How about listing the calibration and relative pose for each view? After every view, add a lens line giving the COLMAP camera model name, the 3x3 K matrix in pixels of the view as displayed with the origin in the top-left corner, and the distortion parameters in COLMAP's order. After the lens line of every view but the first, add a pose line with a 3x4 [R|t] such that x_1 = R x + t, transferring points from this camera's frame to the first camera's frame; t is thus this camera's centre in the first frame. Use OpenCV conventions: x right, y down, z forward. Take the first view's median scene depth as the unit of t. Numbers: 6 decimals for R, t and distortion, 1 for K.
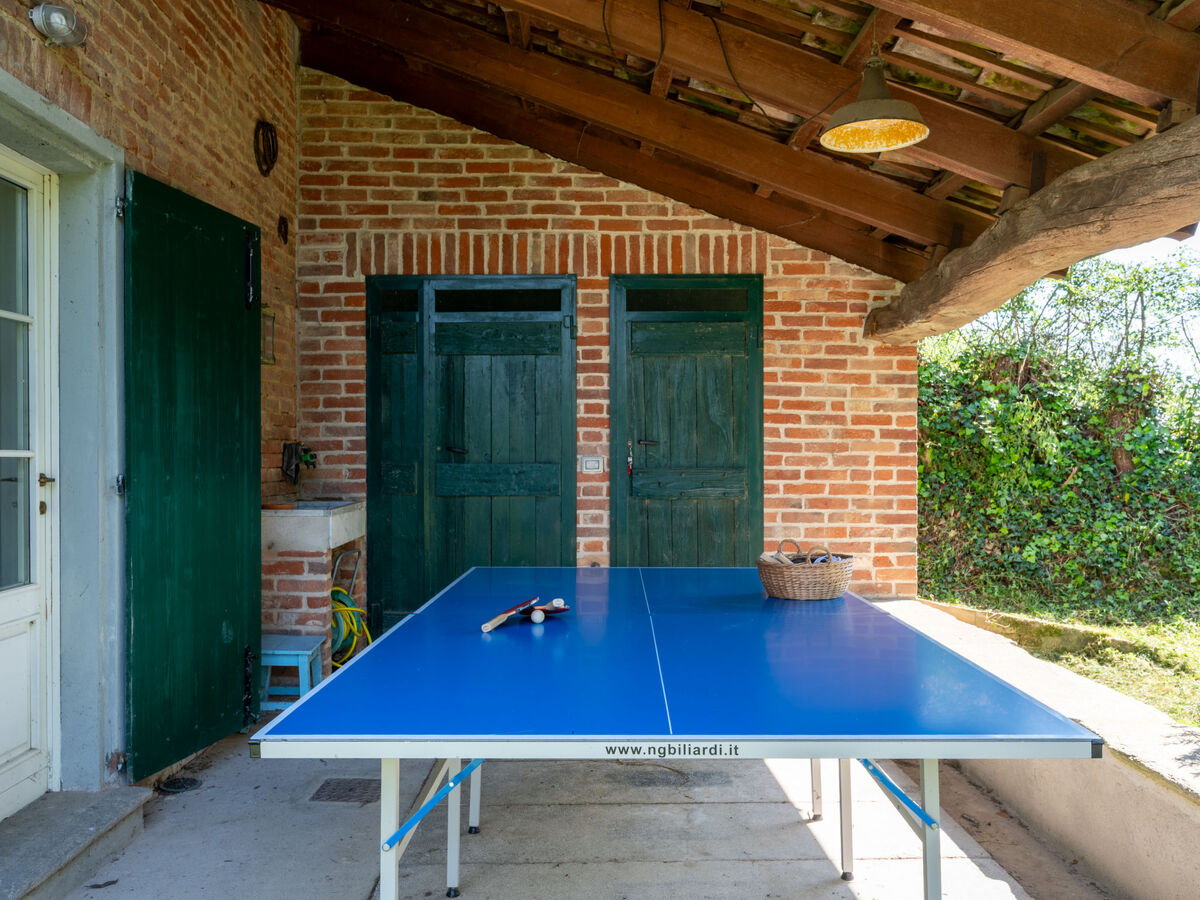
lens RADIAL K [[1013.3, 0, 600.0], [0, 1013.3, 450.0], [0, 0, 1]] dist [-0.003135, -0.000215]
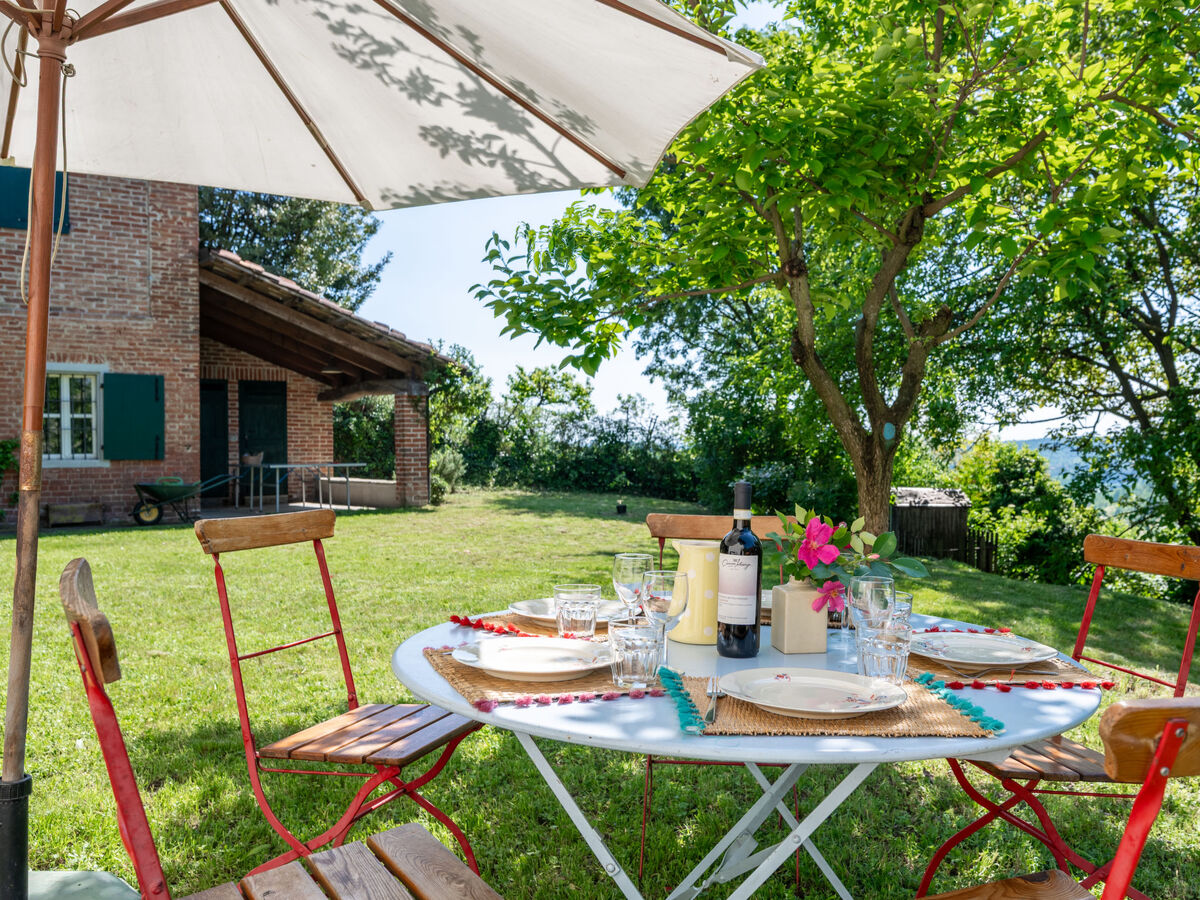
lens RADIAL K [[1112.4, 0, 702.6], [0, 1112.4, 447.3], [0, 0, 1]] dist [0.005982, -0.005678]
pose [[0.779705, -0.005264, 0.626125, -1.062720], [0.005591, 0.999983, 0.001445, 0.045474], [-0.626122, 0.002374, 0.779722, -2.703576]]
